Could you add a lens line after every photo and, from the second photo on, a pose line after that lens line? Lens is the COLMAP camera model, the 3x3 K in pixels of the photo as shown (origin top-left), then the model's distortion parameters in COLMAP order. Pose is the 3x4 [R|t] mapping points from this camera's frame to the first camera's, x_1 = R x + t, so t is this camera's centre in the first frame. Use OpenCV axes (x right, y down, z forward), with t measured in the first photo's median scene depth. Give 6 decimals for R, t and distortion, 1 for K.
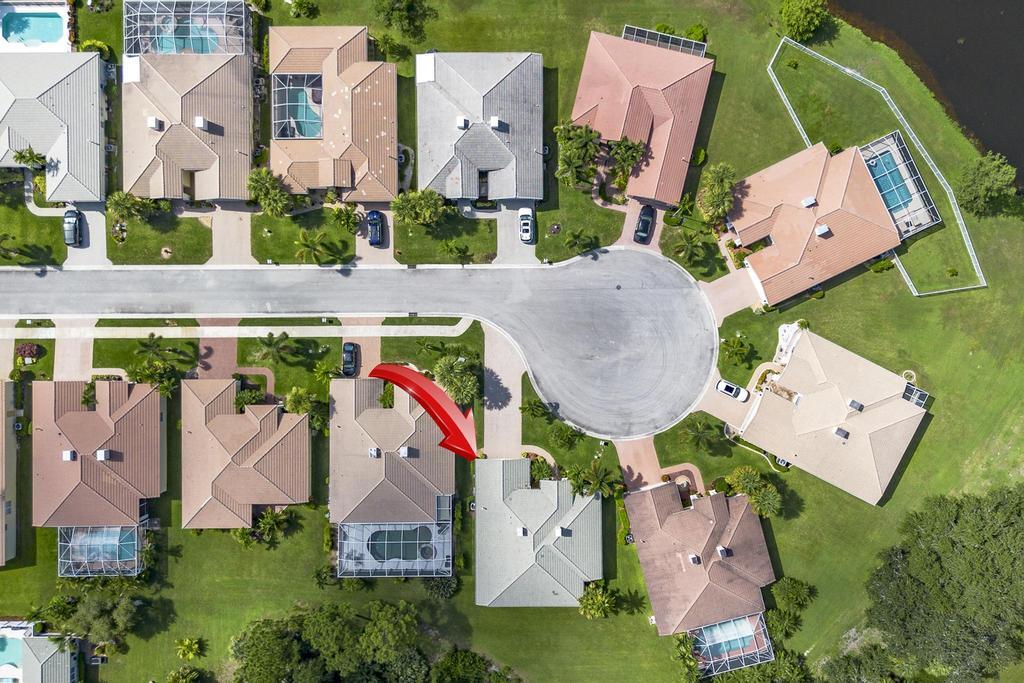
lens RADIAL K [[863.8, 0, 508.6], [0, 863.8, 336.0], [0, 0, 1]] dist [0.062147, -0.058159]
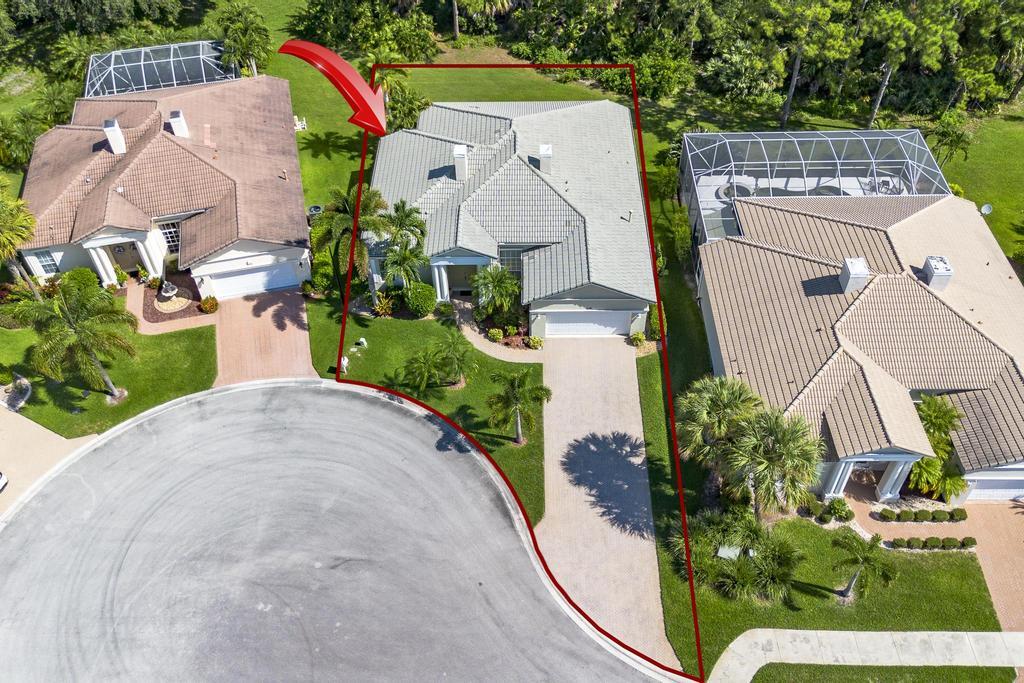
lens RADIAL K [[830.9, 0, 511.7], [0, 830.9, 347.1], [0, 0, 1]] dist [0.067353, -0.052282]
pose [[-0.999721, 0.006164, 0.022780, 0.019981], [0.011059, -0.730360, 0.682973, -0.135890], [0.020848, 0.683035, 0.730088, 0.711100]]
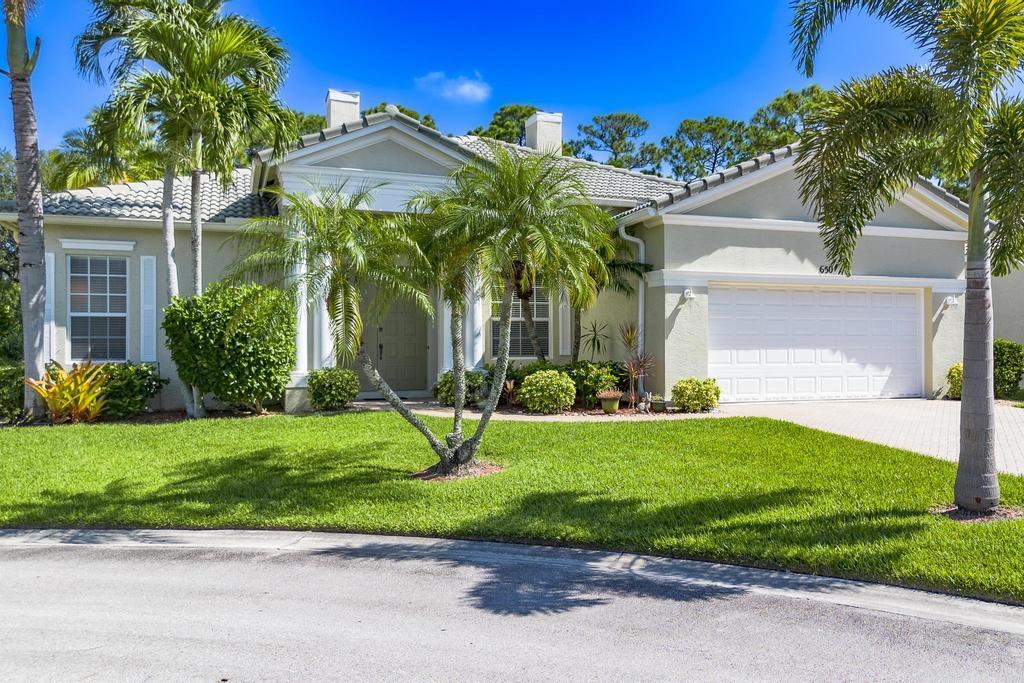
lens RADIAL K [[863.8, 0, 589.6], [0, 863.8, 340.1], [0, 0, 1]] dist [0.062147, -0.058159]
pose [[-0.926683, 0.005843, -0.375797, 0.073965], [-0.375795, 0.001536, 0.926702, 0.035504], [0.005993, 0.999982, 0.000772, 0.992713]]
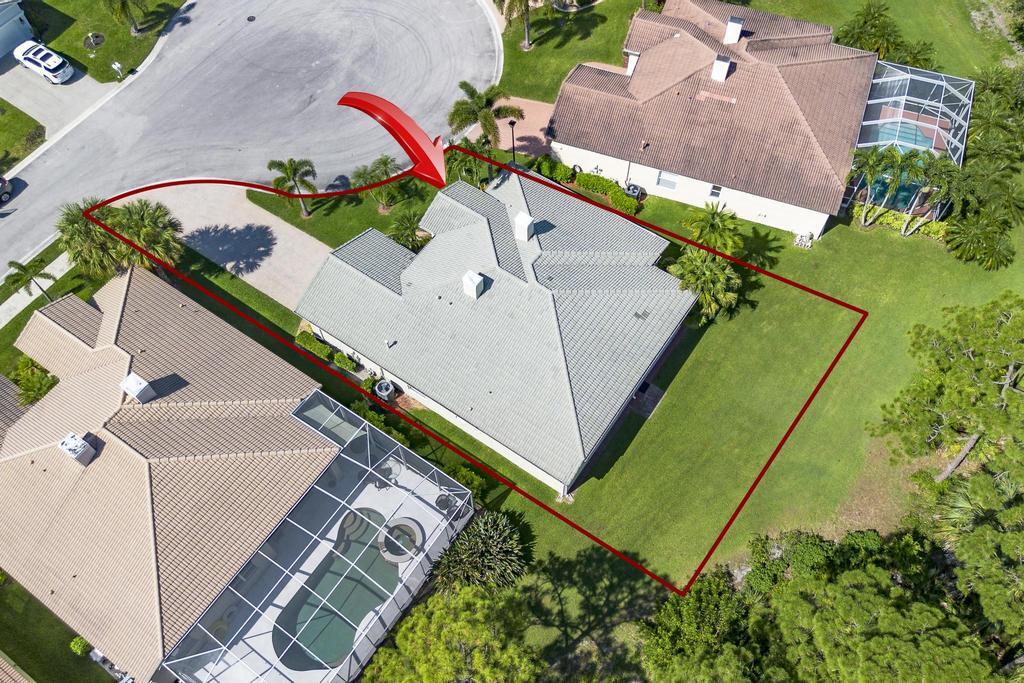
lens RADIAL K [[863.8, 0, 516.8], [0, 863.8, 345.1], [0, 0, 1]] dist [0.062147, -0.058159]
pose [[0.570218, -0.715260, 0.404049, -0.160679], [0.821491, 0.495242, -0.282645, 0.360177], [0.002062, 0.493091, 0.869975, 0.609127]]
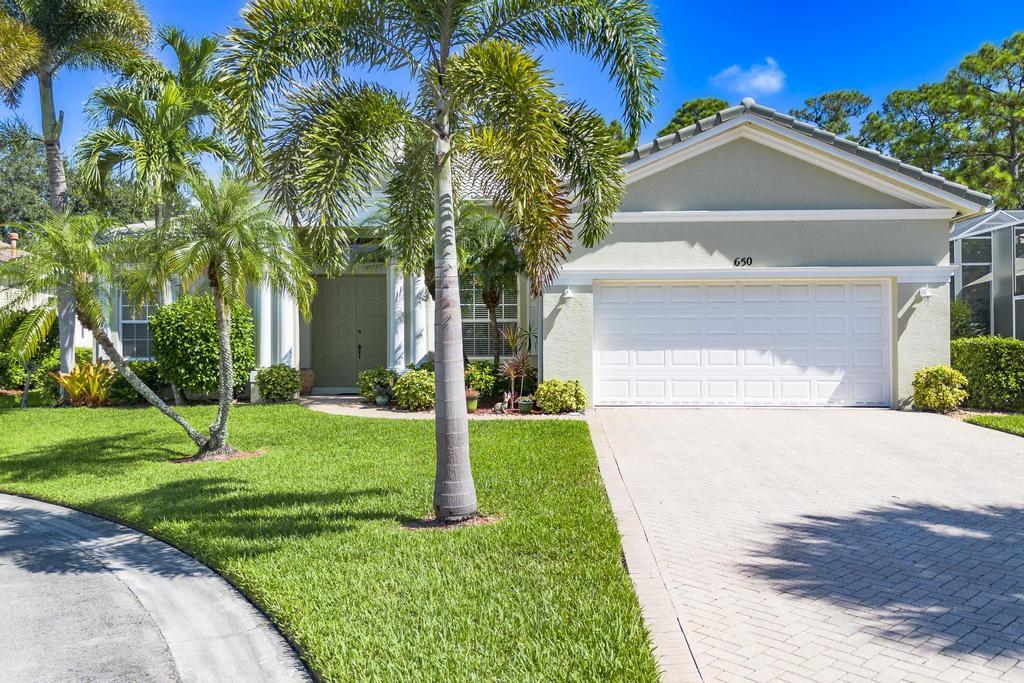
lens RADIAL K [[863.8, 0, 514.4], [0, 863.8, 335.0], [0, 0, 1]] dist [0.062147, -0.058159]
pose [[-0.998936, 0.009663, 0.045085, 0.018065], [0.045157, 0.007319, 0.998953, 0.023931], [0.009322, 0.999927, -0.007747, 0.992988]]
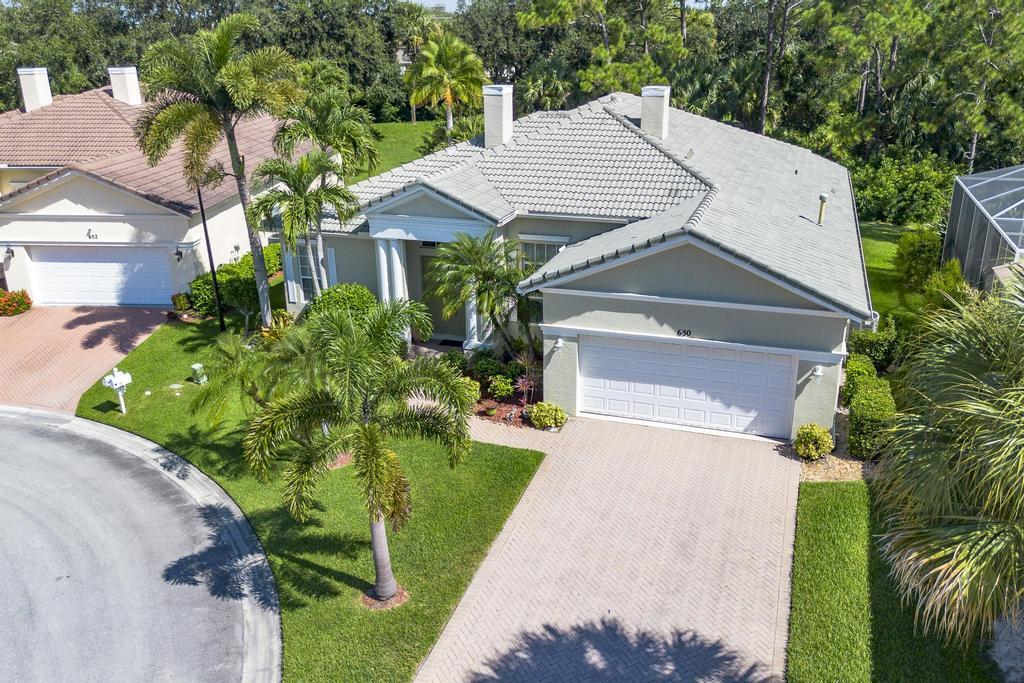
lens RADIAL K [[863.8, 0, 511.5], [0, 863.8, 338.4], [0, 0, 1]] dist [0.062147, -0.058159]
pose [[-0.945394, -0.093944, 0.312098, -0.027304], [0.325384, -0.327439, 0.887079, -0.009438], [0.018857, 0.940191, 0.340126, 0.928702]]
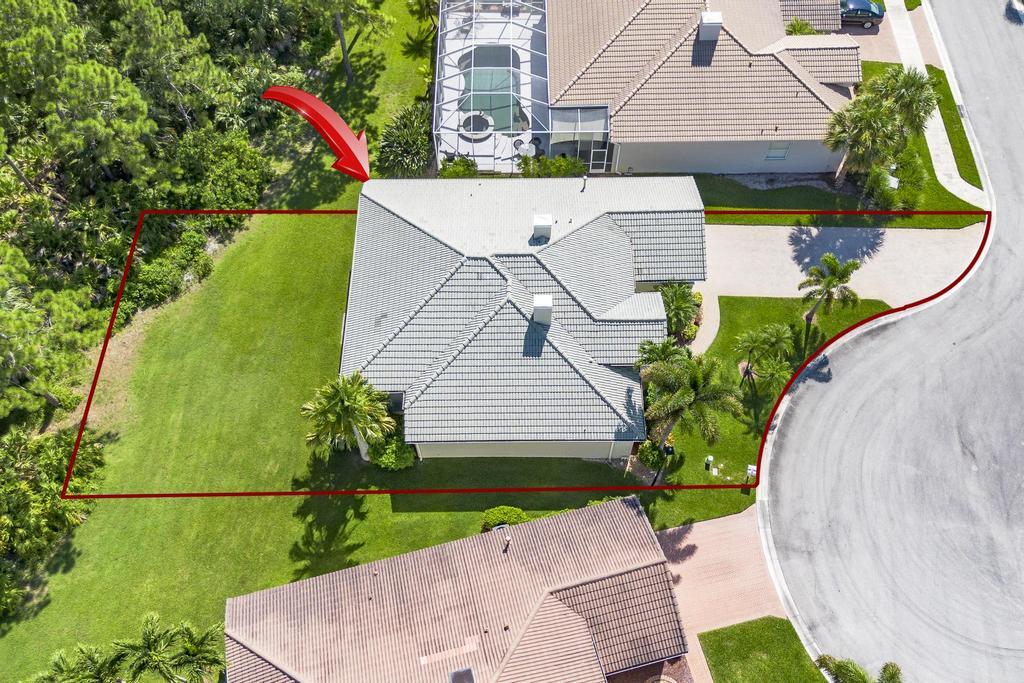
lens RADIAL K [[863.8, 0, 512.9], [0, 863.8, 338.8], [0, 0, 1]] dist [0.062147, -0.058159]
pose [[-0.004188, 0.867045, -0.498212, 0.247032], [-0.999860, 0.004446, 0.016141, 0.221169], [0.016209, 0.498210, 0.866905, 0.640472]]
